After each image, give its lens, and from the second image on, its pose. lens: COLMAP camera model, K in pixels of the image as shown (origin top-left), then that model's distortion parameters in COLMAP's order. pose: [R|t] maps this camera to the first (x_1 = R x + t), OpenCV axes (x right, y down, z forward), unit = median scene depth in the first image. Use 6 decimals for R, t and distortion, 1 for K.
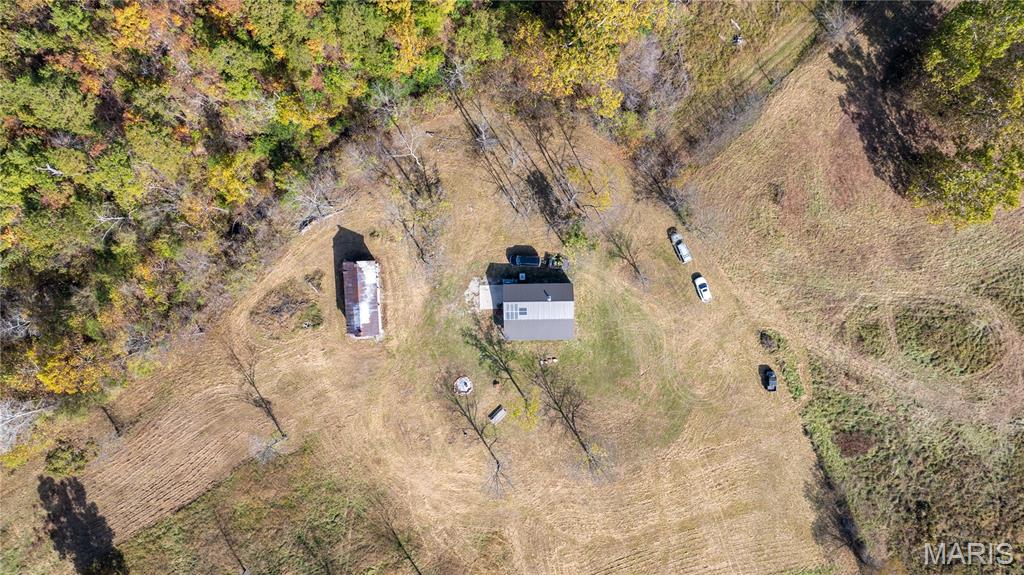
lens RADIAL K [[722.5, 0, 512.3], [0, 722.5, 287.2], [0, 0, 1]] dist [-0.034820, 0.034104]
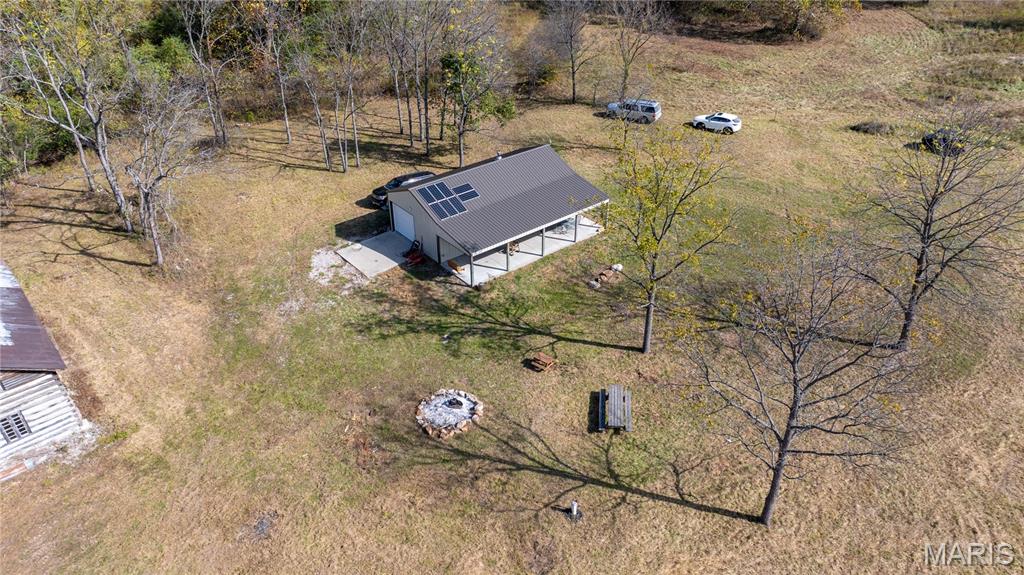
lens RADIAL K [[722.5, 0, 515.9], [0, 722.5, 282.6], [0, 0, 1]] dist [-0.034820, 0.034104]
pose [[0.782418, -0.334846, 0.525071, -0.176732], [0.622739, 0.426361, -0.656058, 0.313572], [-0.004192, 0.840294, 0.542115, 0.805936]]
